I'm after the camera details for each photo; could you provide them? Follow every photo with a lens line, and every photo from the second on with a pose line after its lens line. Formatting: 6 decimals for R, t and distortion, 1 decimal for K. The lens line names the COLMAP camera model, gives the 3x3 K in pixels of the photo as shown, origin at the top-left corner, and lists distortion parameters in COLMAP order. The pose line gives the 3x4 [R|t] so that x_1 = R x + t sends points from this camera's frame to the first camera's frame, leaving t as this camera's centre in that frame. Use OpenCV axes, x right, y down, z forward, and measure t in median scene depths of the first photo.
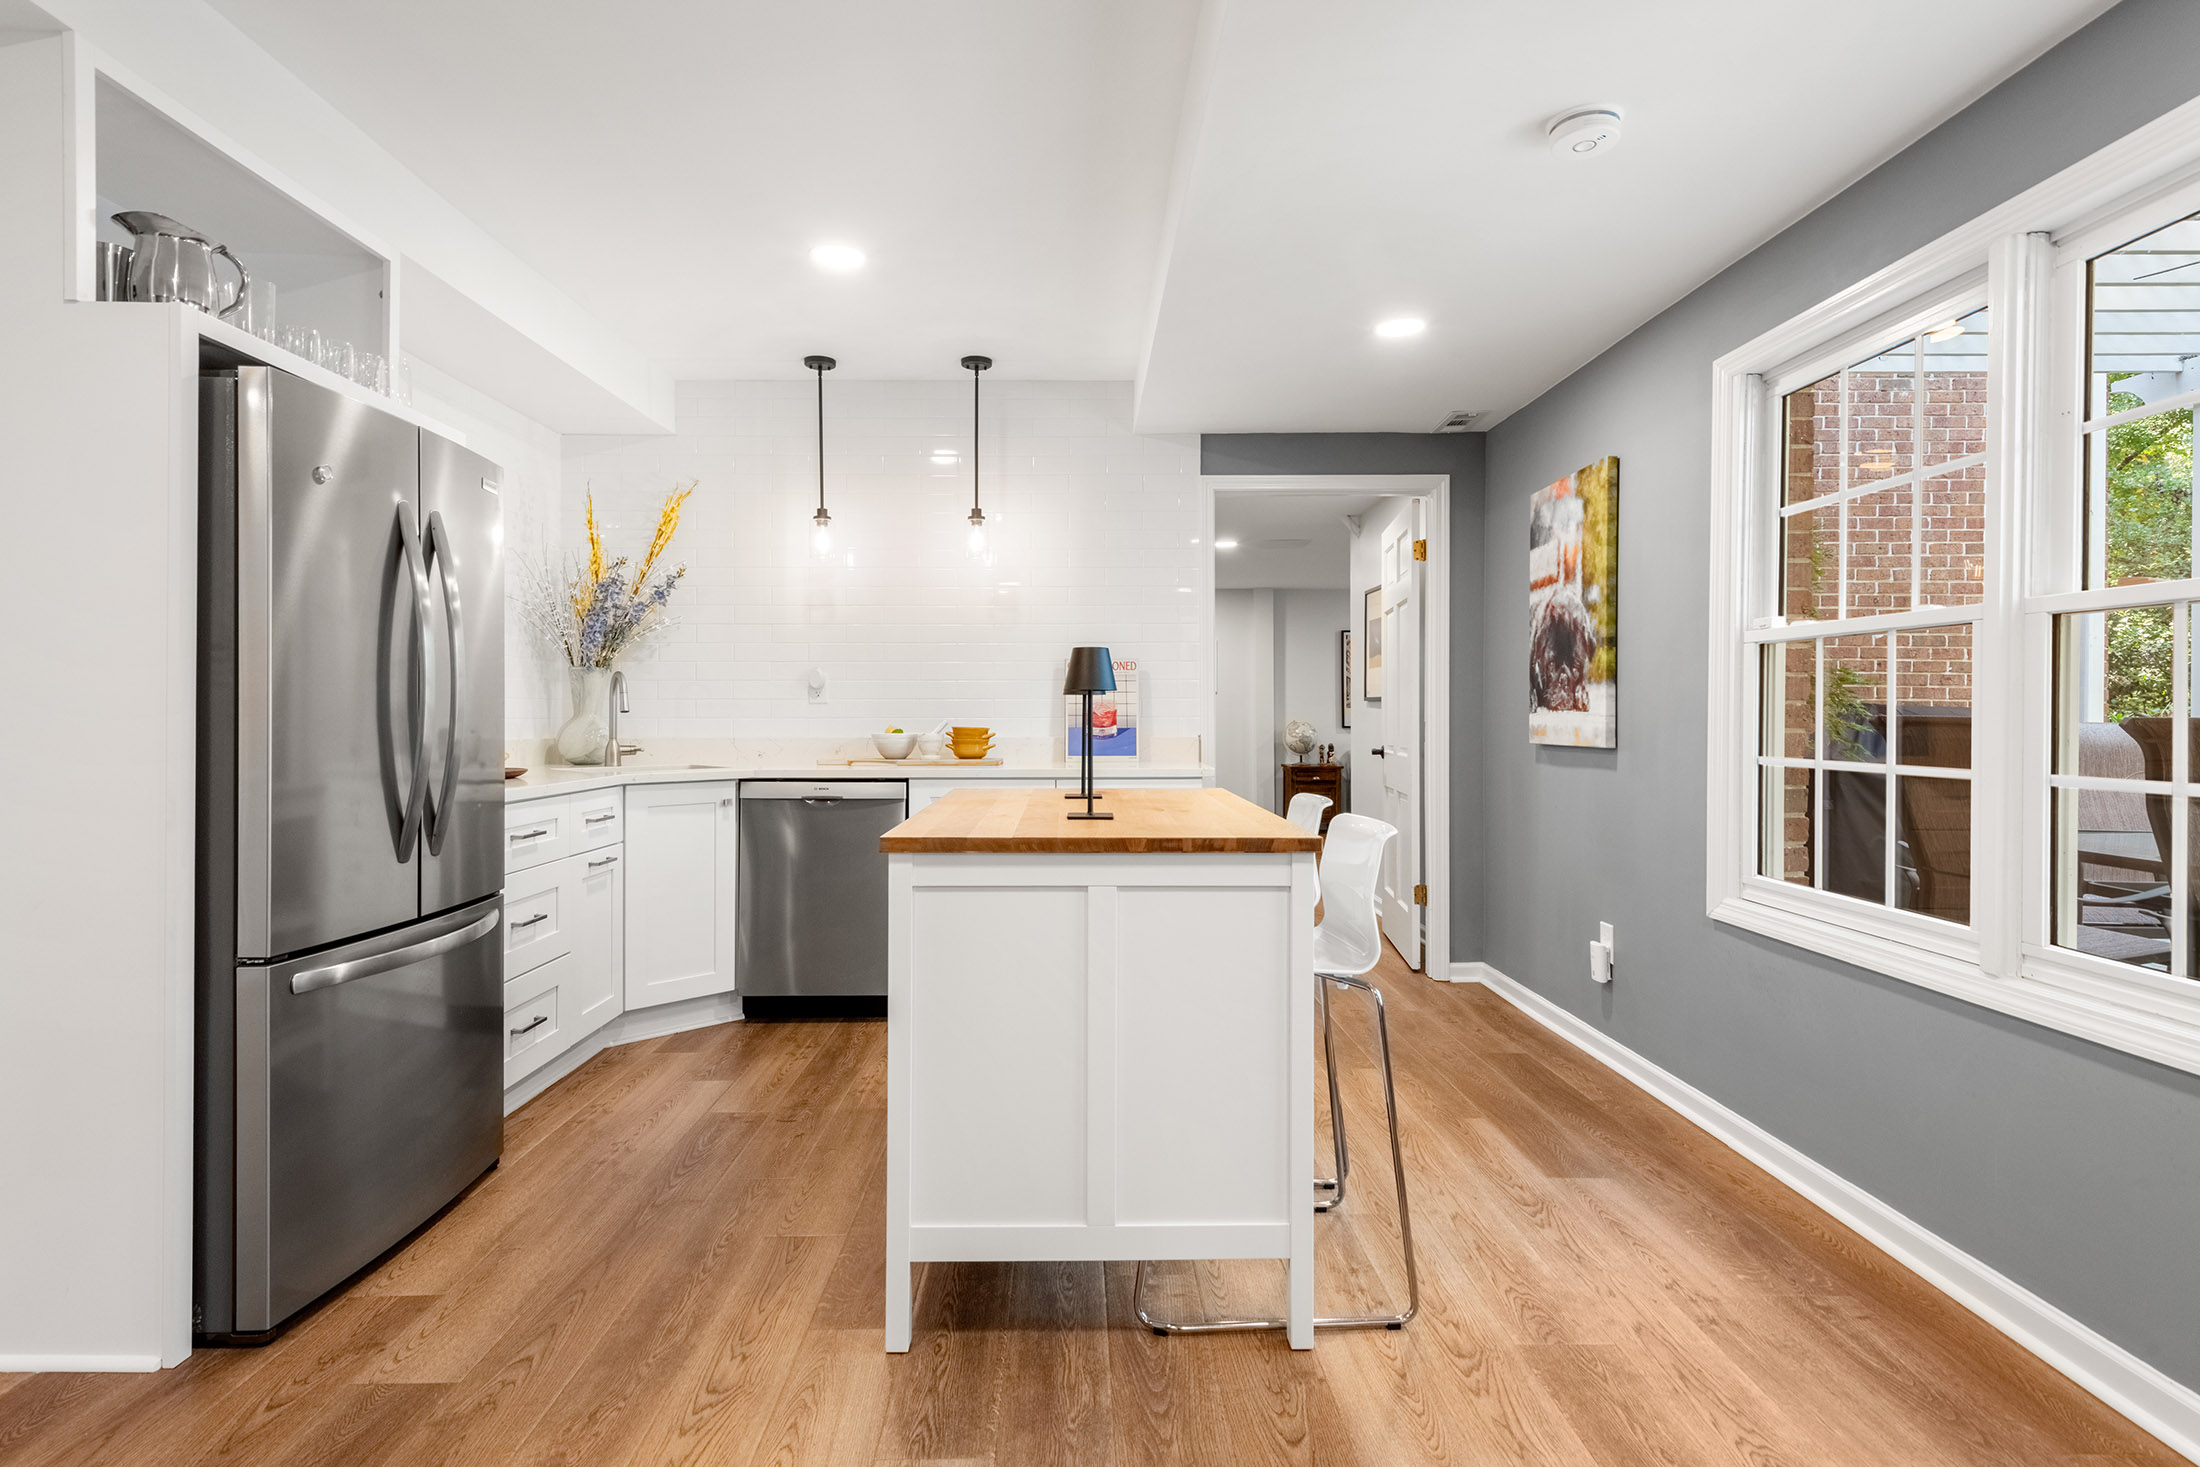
lens RADIAL K [[1097.2, 0, 1100.0], [0, 1097.2, 733.5], [0, 0, 1]] dist [0.034893, -0.016094]
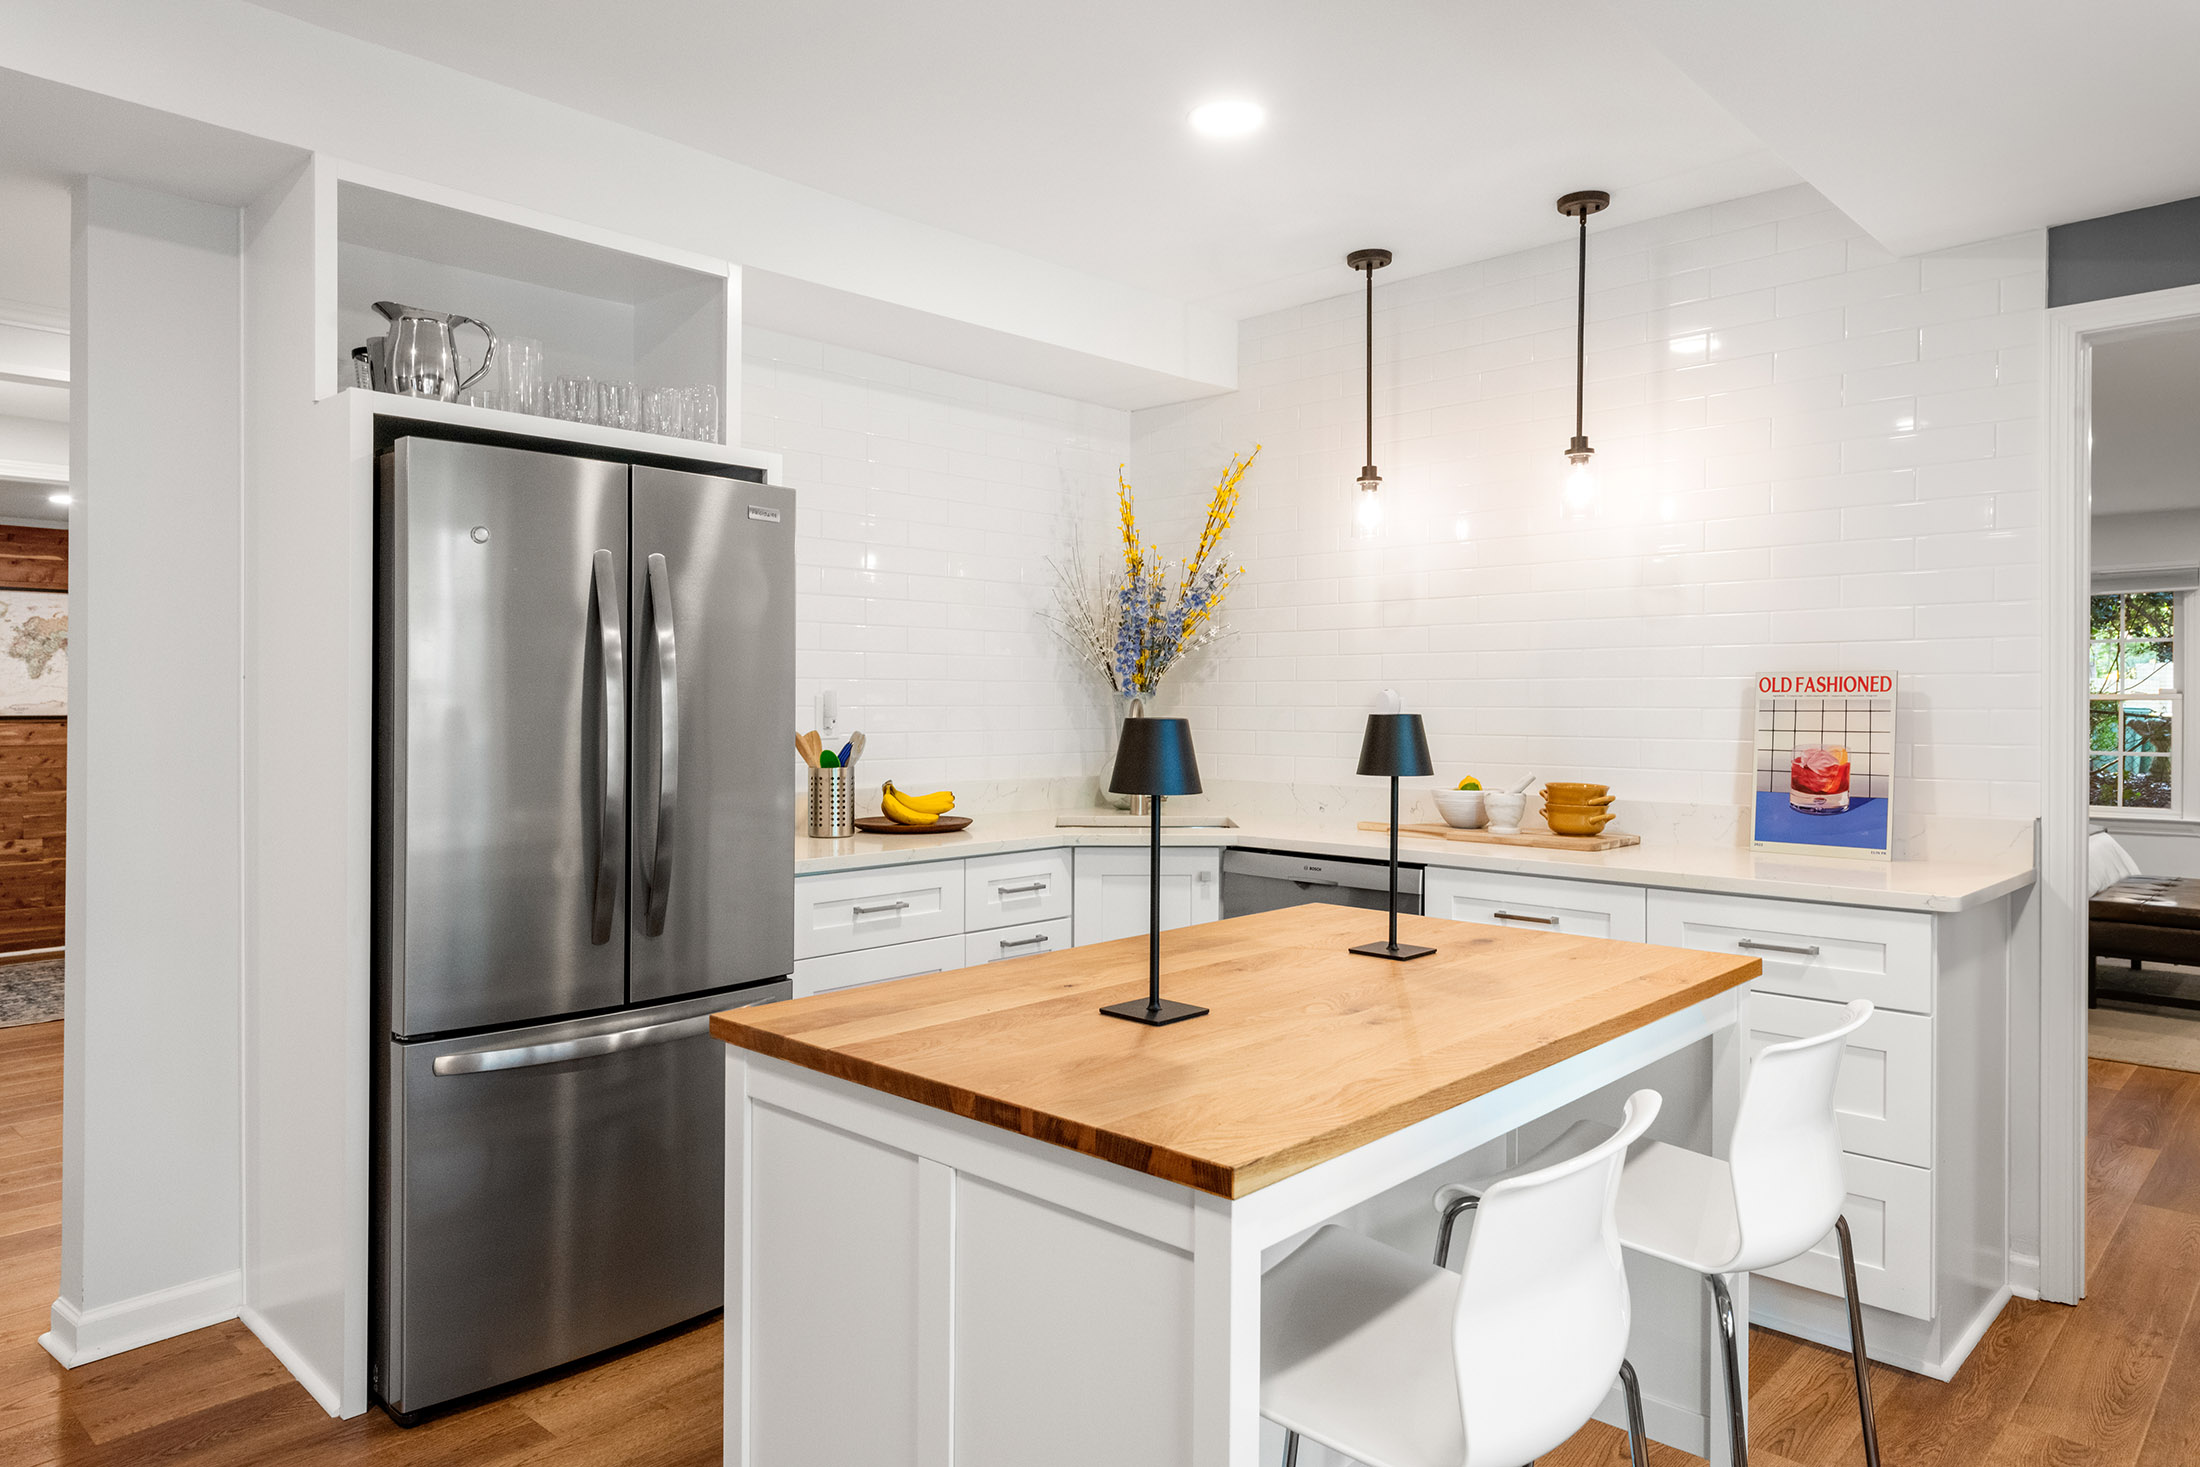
lens RADIAL K [[1401.6, 0, 1100.0], [0, 1401.6, 733.5], [0, 0, 1]] dist [0.057866, -0.059803]
pose [[0.720425, 0.019272, -0.693265, 0.255416], [-0.015437, 0.999812, 0.011752, -0.042162], [0.693361, 0.002236, 0.720587, 0.237119]]
